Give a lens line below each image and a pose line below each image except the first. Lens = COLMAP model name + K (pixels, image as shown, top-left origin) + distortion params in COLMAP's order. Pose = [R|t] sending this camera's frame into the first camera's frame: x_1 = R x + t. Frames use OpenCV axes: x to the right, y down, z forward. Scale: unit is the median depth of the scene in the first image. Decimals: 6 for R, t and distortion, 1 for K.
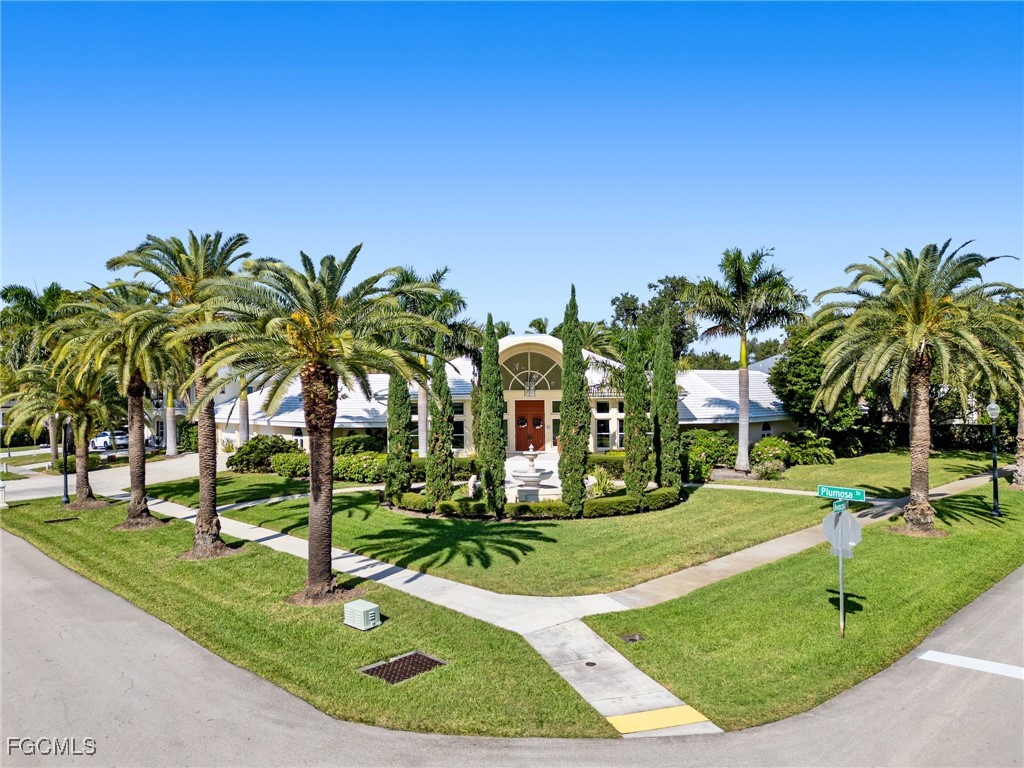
lens RADIAL K [[726.3, 0, 516.8], [0, 726.3, 386.3], [0, 0, 1]] dist [0.093346, -0.111549]
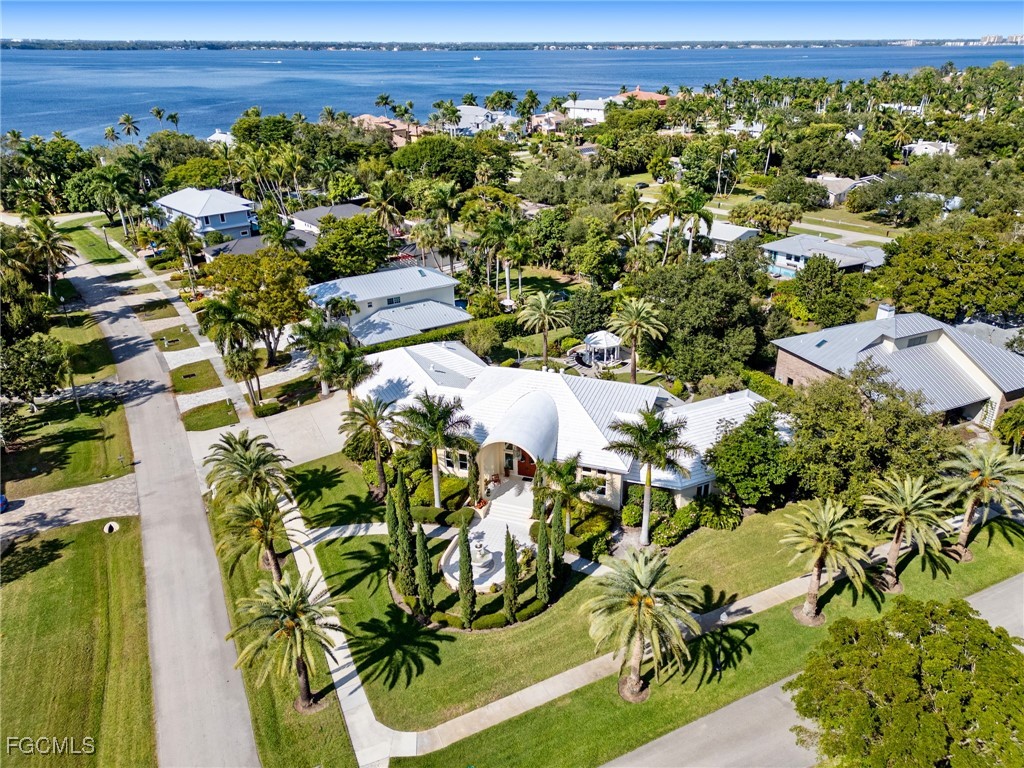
lens RADIAL K [[726.3, 0, 516.8], [0, 726.3, 386.3], [0, 0, 1]] dist [0.093346, -0.111549]
pose [[0.951075, 0.115155, -0.286698, 0.400731], [0.012191, 0.913234, 0.407253, -0.687666], [0.308720, -0.390823, 0.867150, -0.196978]]
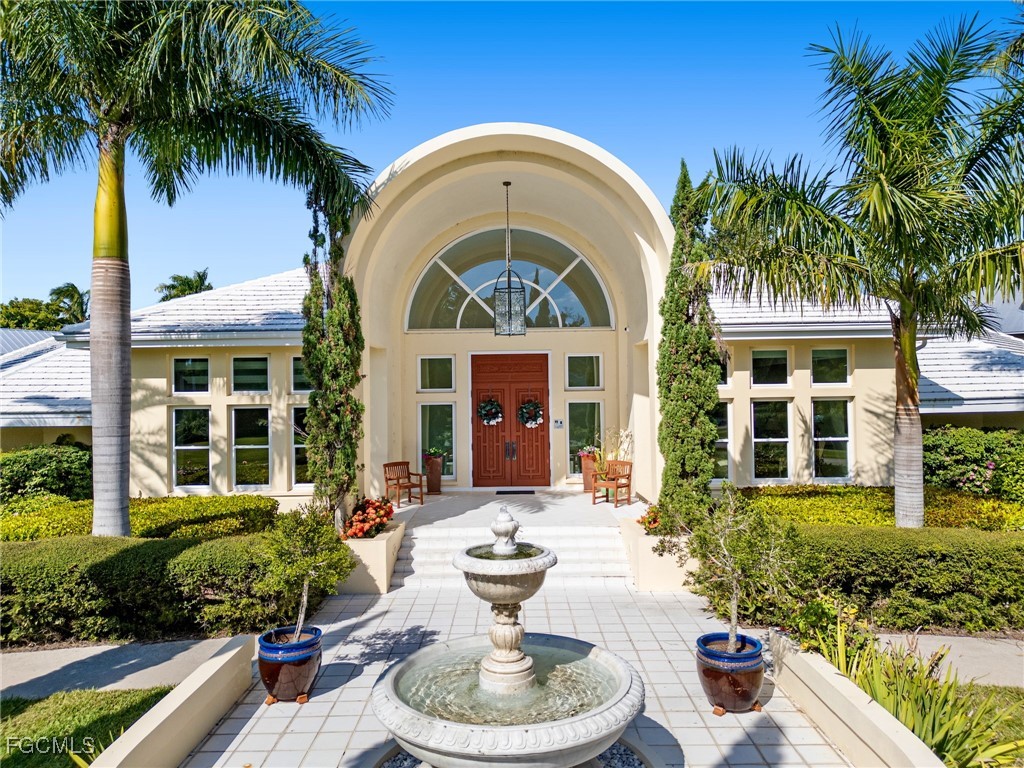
lens RADIAL K [[726.3, 0, 516.8], [0, 726.3, 386.3], [0, 0, 1]] dist [0.093346, -0.111549]
pose [[0.999827, -0.002608, 0.018414, 0.014681], [0.002827, 0.999926, -0.011873, 0.041516], [-0.018382, 0.011923, 0.999760, 0.628946]]
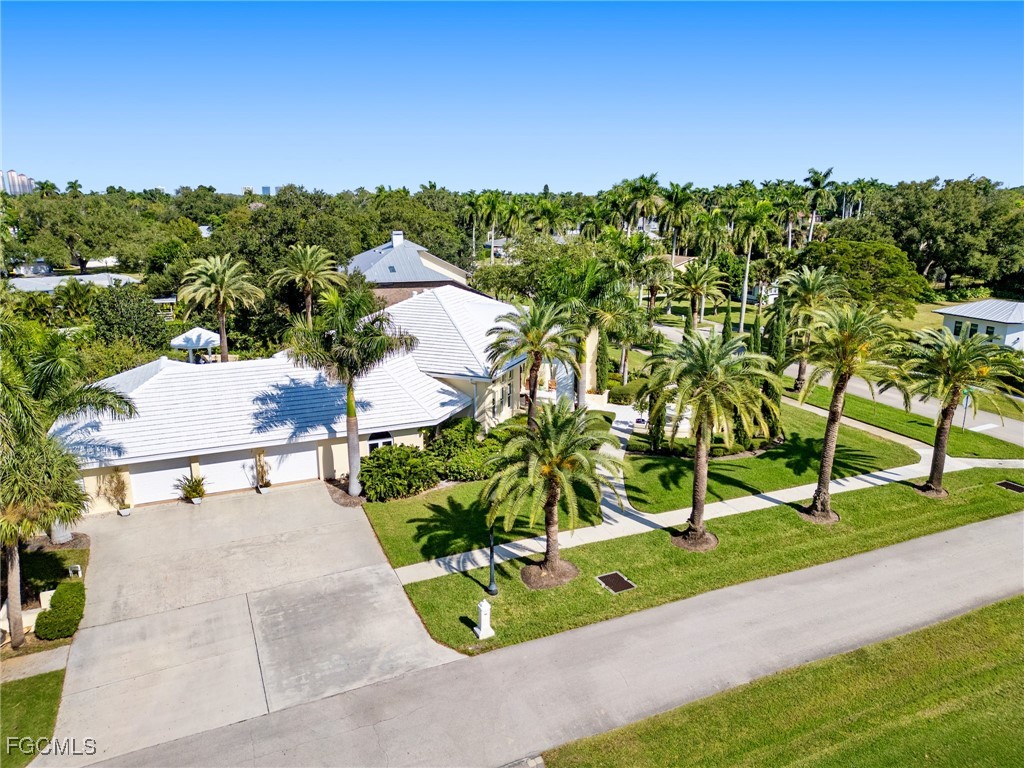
lens RADIAL K [[734.7, 0, 512.0], [0, 734.7, 384.0], [0, 0, 1]] dist [0.091111, -0.097039]
pose [[0.347777, -0.233603, 0.908009, -1.095122], [-0.002168, 0.968260, 0.249934, -0.230798], [-0.937575, -0.088890, 0.336233, 0.614496]]
